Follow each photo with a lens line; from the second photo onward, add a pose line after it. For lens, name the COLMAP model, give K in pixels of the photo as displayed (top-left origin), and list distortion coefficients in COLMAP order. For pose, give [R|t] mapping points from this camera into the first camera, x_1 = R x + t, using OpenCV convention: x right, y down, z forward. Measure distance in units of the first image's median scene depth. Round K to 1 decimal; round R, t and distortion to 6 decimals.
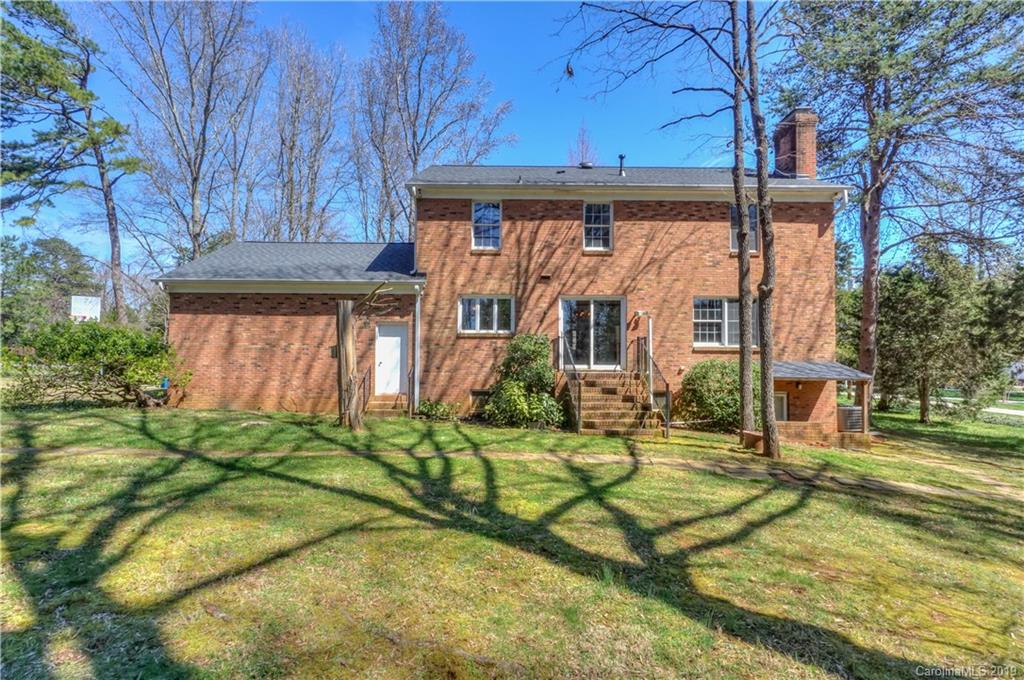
lens RADIAL K [[495.3, 0, 512.6], [0, 495.3, 358.1], [0, 0, 1]] dist [0.026693, 0.000557]
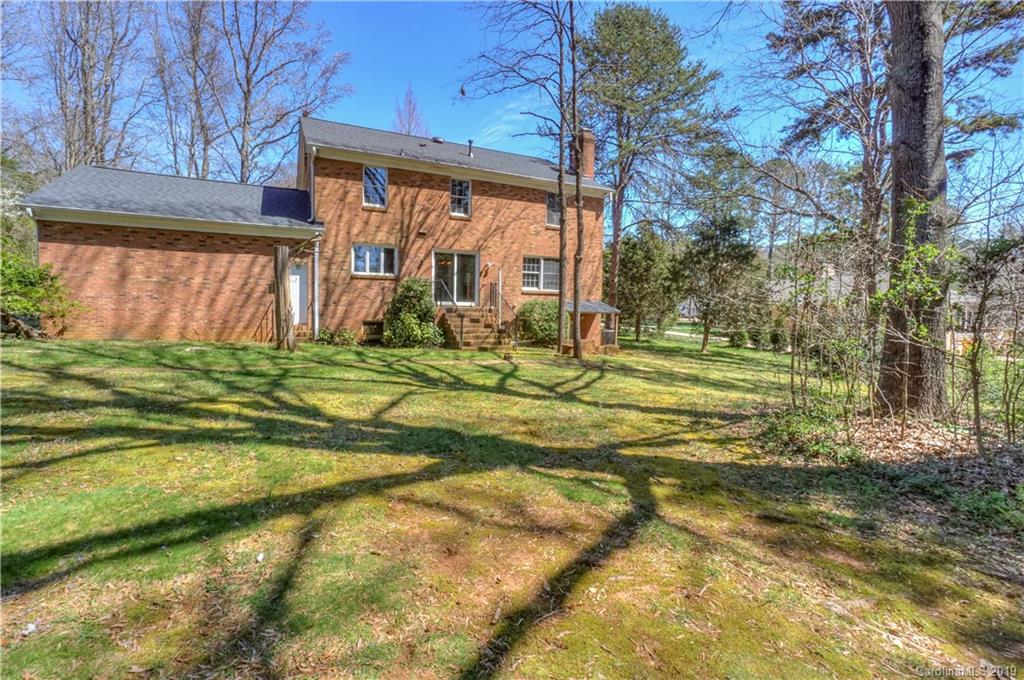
lens RADIAL K [[485.3, 0, 512.0], [0, 485.3, 340.0], [0, 0, 1]] dist [0.031896, -0.000044]
pose [[0.899650, -0.022147, 0.436049, -0.284992], [-0.018550, 0.995872, 0.088853, -0.003211], [-0.436217, -0.088026, 0.895526, -0.266259]]
